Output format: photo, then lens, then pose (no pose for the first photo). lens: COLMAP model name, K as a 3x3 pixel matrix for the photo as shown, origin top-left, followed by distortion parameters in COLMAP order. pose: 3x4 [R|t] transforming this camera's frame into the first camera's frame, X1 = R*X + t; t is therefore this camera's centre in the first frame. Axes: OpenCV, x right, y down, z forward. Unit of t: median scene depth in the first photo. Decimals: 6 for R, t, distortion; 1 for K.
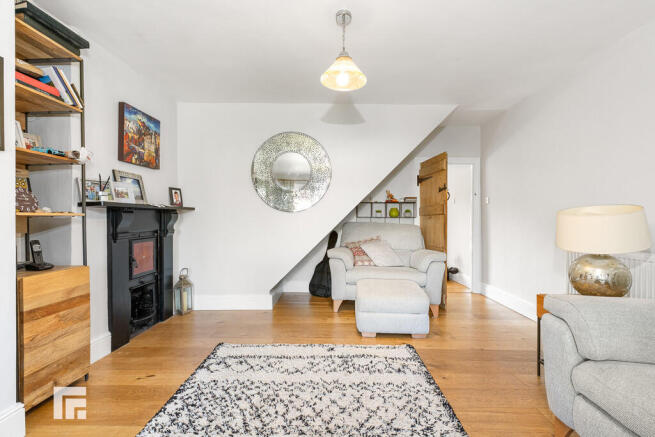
lens RADIAL K [[277.6, 0, 337.8], [0, 277.6, 220.3], [0, 0, 1]] dist [-0.001018, 0.000512]
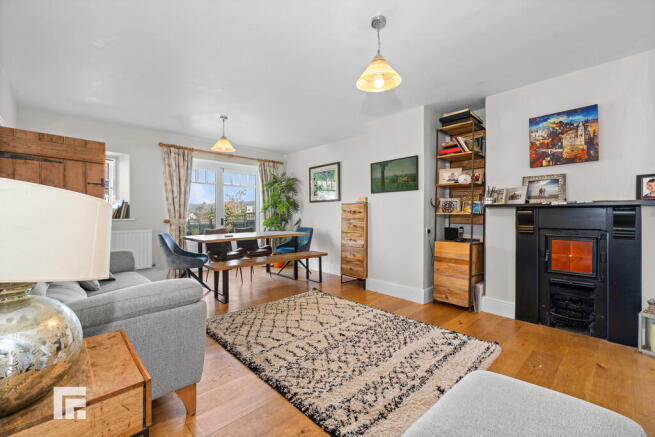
lens RADIAL K [[277.6, 0, 326.0], [0, 277.6, 214.4], [0, 0, 1]] dist [-0.001018, 0.000512]
pose [[-0.727952, -0.000189, -0.685628, 0.658670], [-0.009100, 0.999915, 0.009385, -0.016112], [0.685567, 0.013071, -0.727892, 1.222250]]
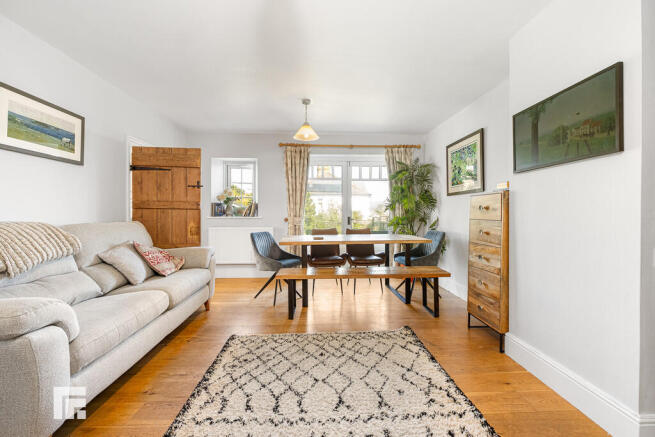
lens RADIAL K [[277.6, 0, 328.2], [0, 277.6, 210.7], [0, 0, 1]] dist [-0.001018, 0.000512]
pose [[-0.998901, 0.001097, -0.046852, -0.023411], [0.000763, 0.999974, 0.007132, -0.016809], [0.046858, 0.007088, -0.998876, 1.043598]]
